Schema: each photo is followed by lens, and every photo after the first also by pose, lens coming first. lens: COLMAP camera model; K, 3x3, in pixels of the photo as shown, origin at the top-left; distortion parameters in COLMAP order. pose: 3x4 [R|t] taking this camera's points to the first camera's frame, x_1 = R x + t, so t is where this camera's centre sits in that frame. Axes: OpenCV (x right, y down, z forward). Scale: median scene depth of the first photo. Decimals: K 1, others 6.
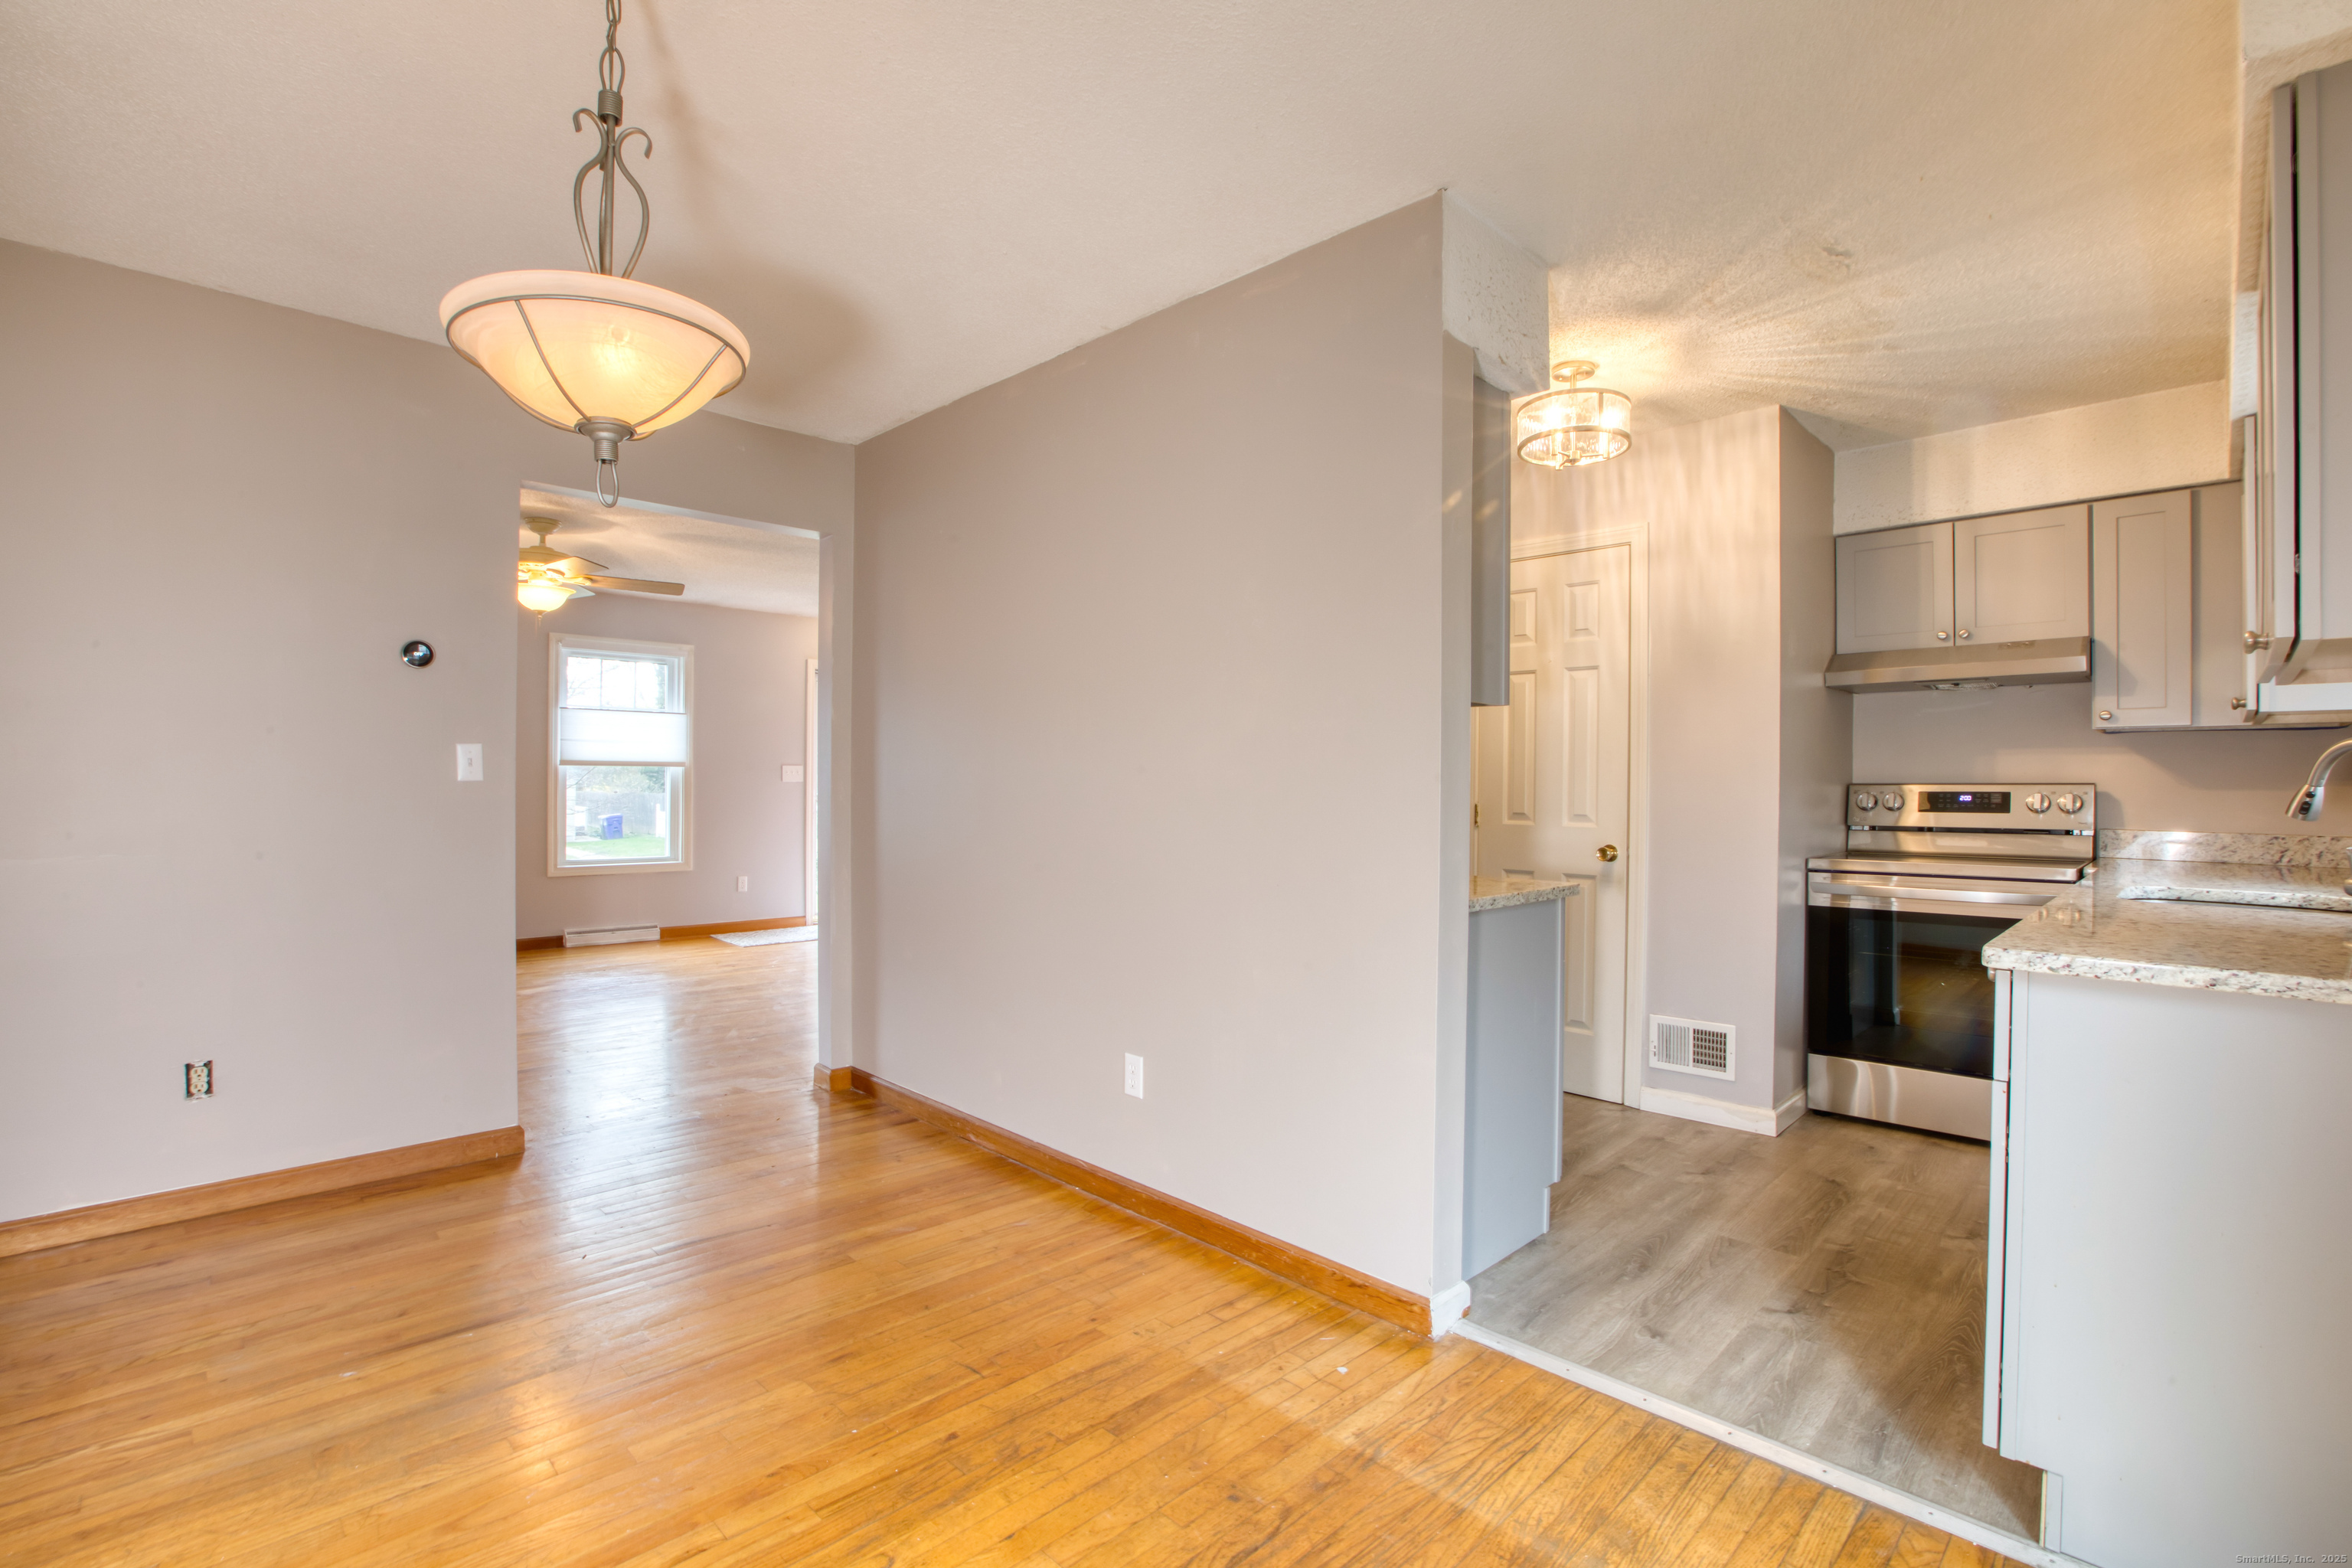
lens RADIAL K [[1069.3, 0, 1176.3], [0, 1069.3, 796.1], [0, 0, 1]] dist [-0.058464, 0.020554]
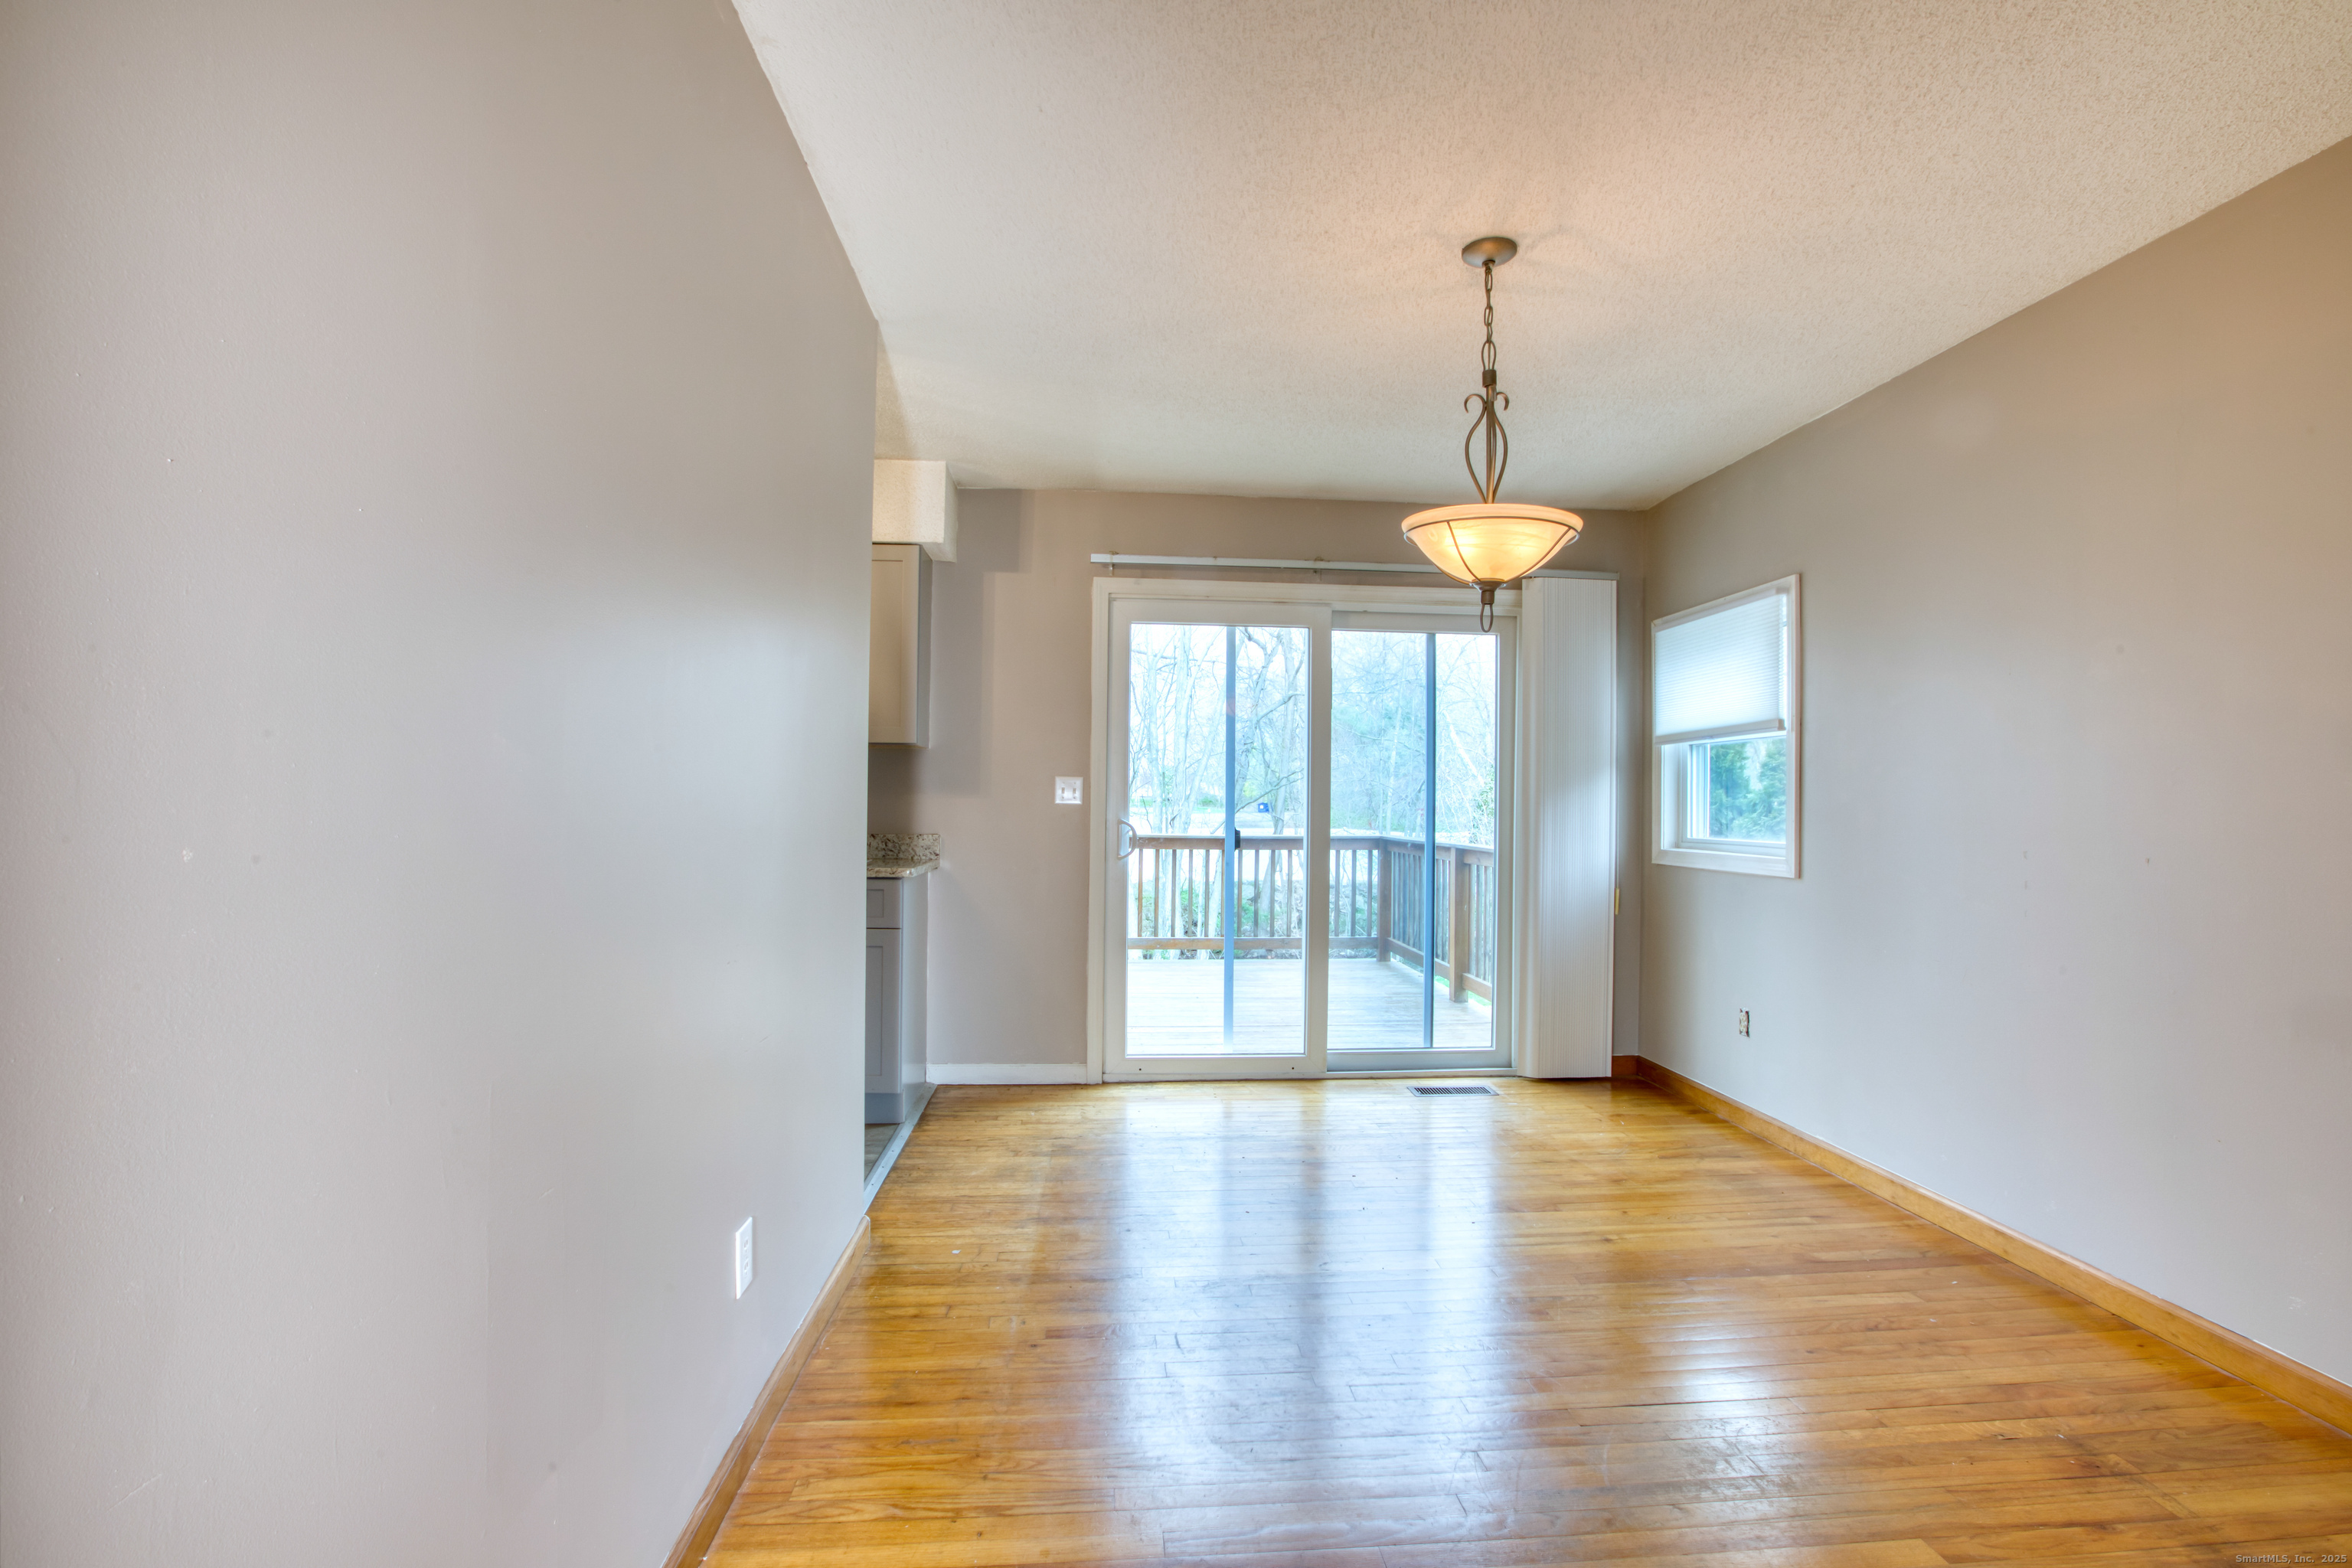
lens RADIAL K [[1069.3, 0, 1176.3], [0, 1069.3, 796.1], [0, 0, 1]] dist [-0.058464, 0.020554]
pose [[-0.761458, -0.013709, 0.648070, -0.664337], [-0.009771, 0.999905, 0.009671, -0.023746], [-0.648141, 0.001032, -0.761520, 1.361377]]
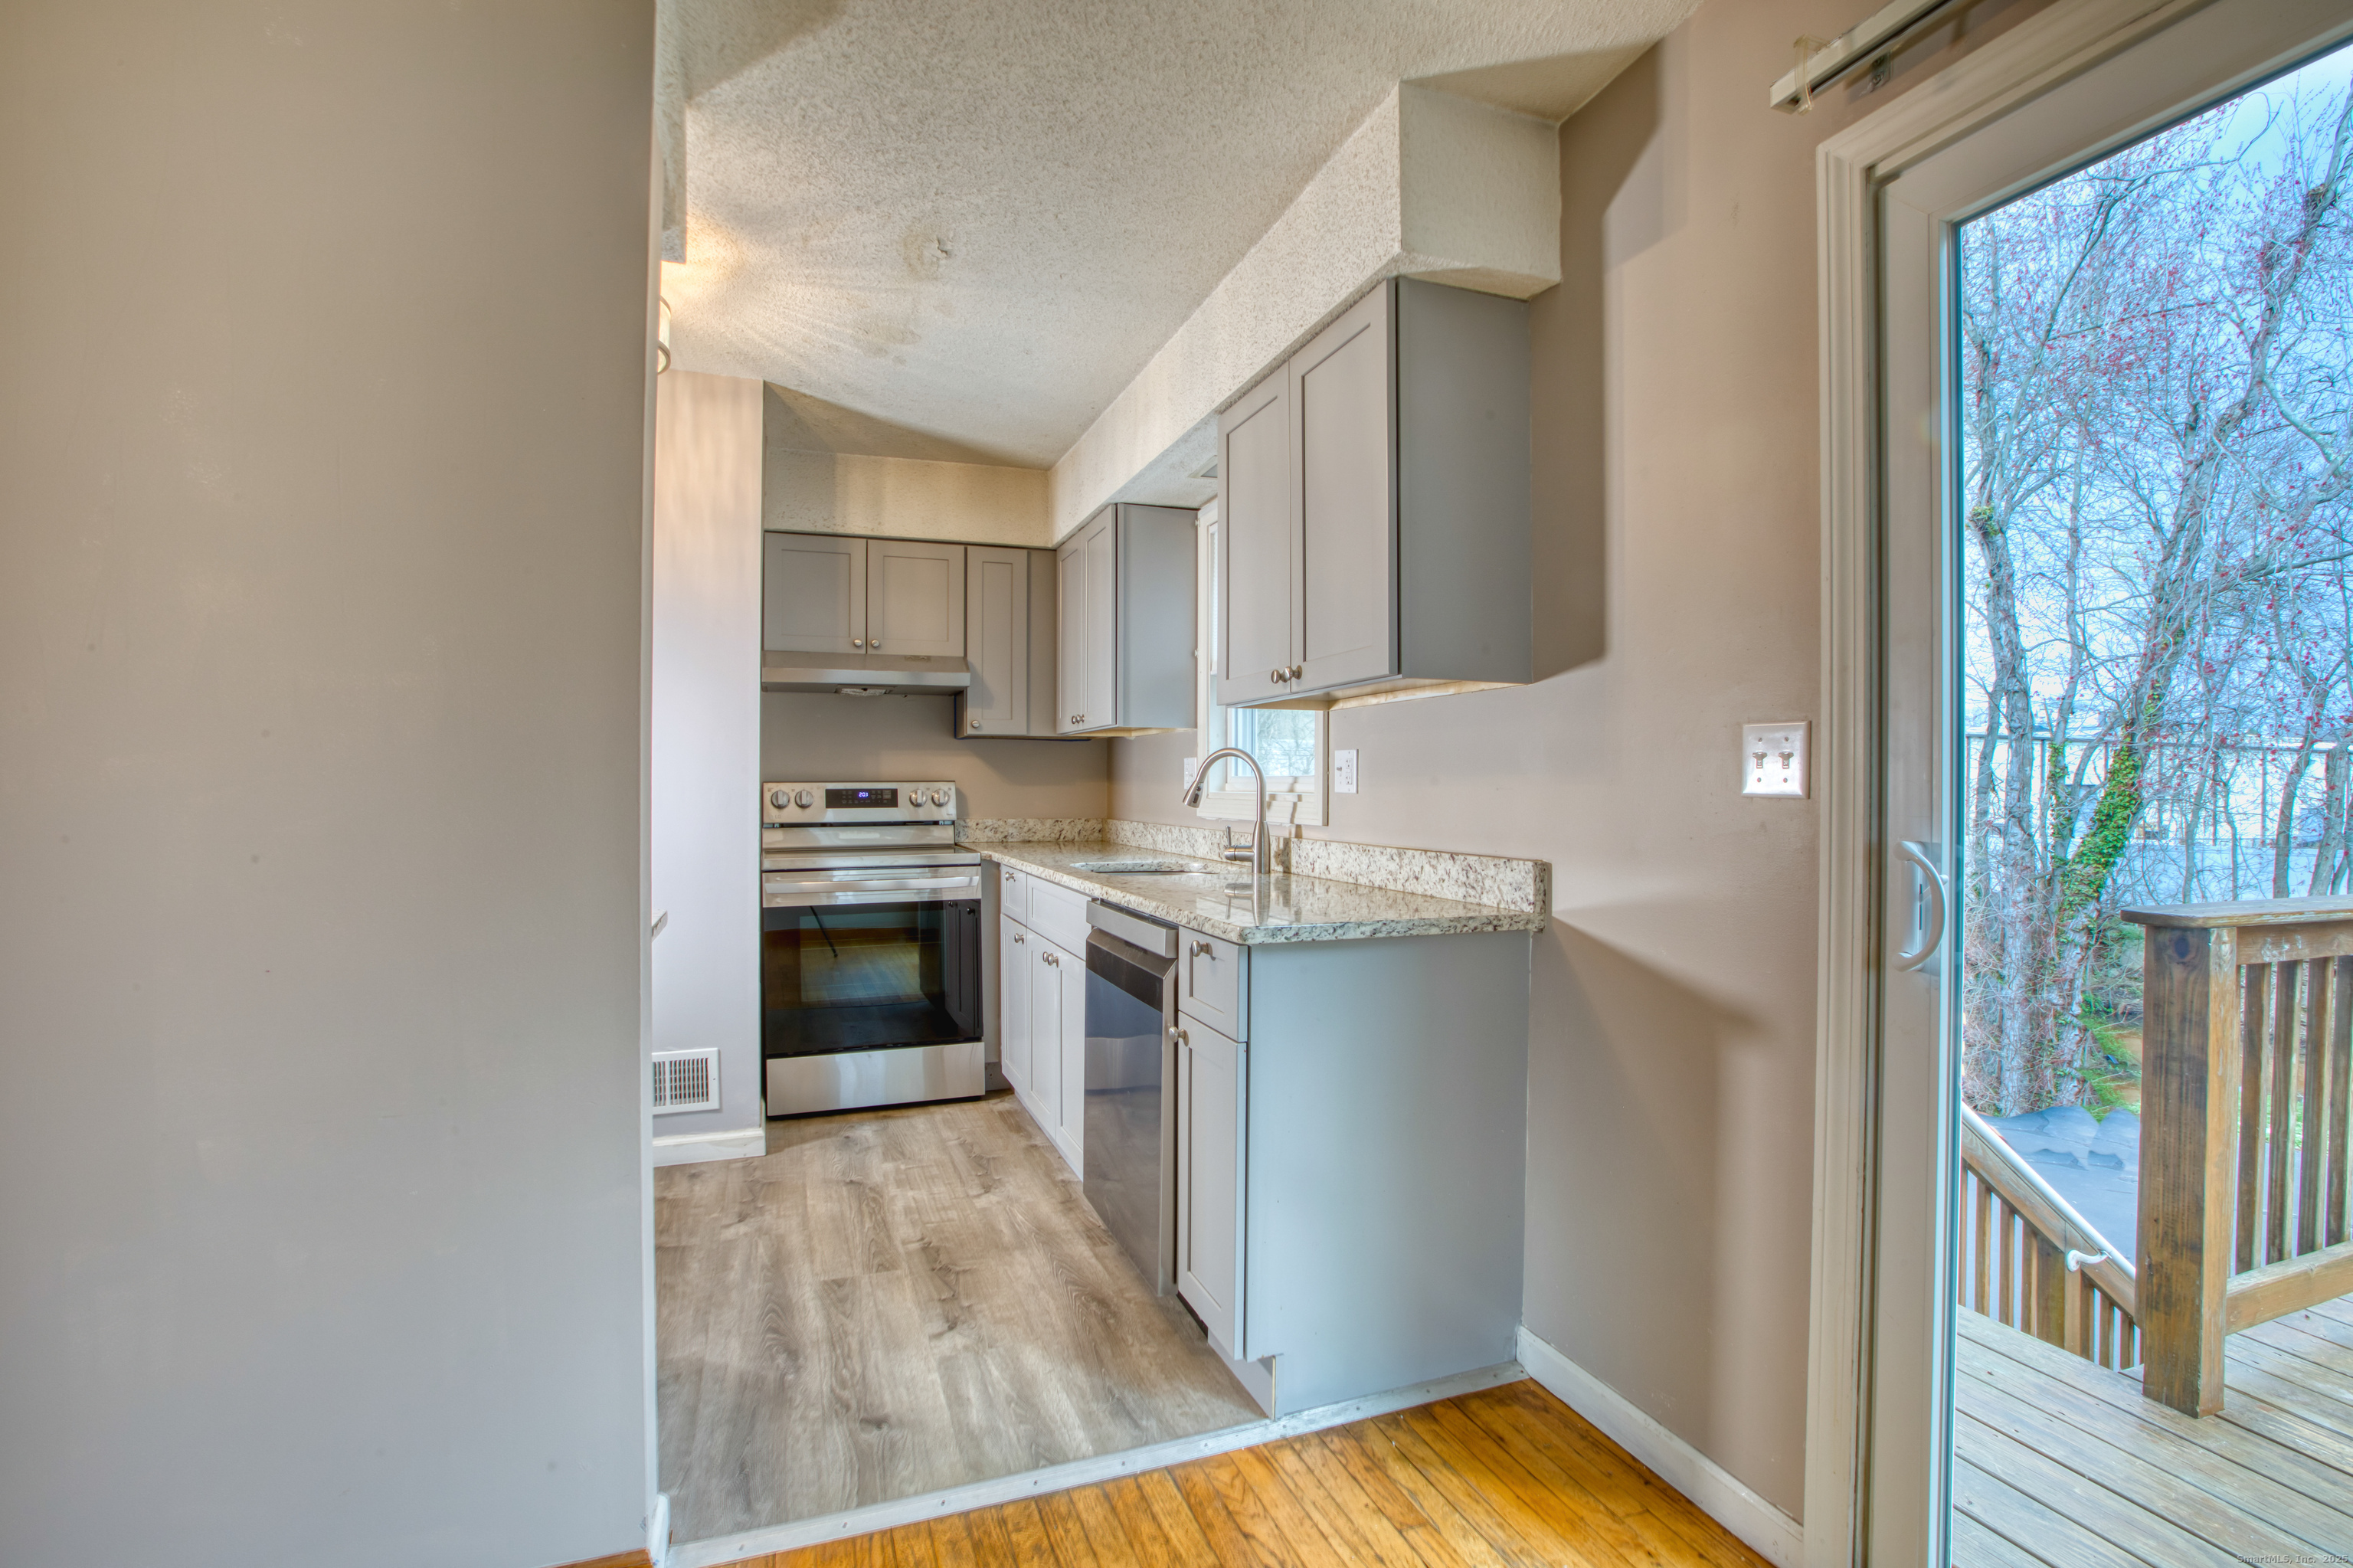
lens RADIAL K [[1070.4, 0, 1121.6], [0, 1070.4, 797.3], [0, 0, 1]] dist [-0.054716, 0.009489]
pose [[0.413430, -0.014478, 0.910421, -0.176921], [0.010959, 0.999880, 0.010925, -0.005111], [-0.910470, 0.005460, 0.413539, 0.344385]]
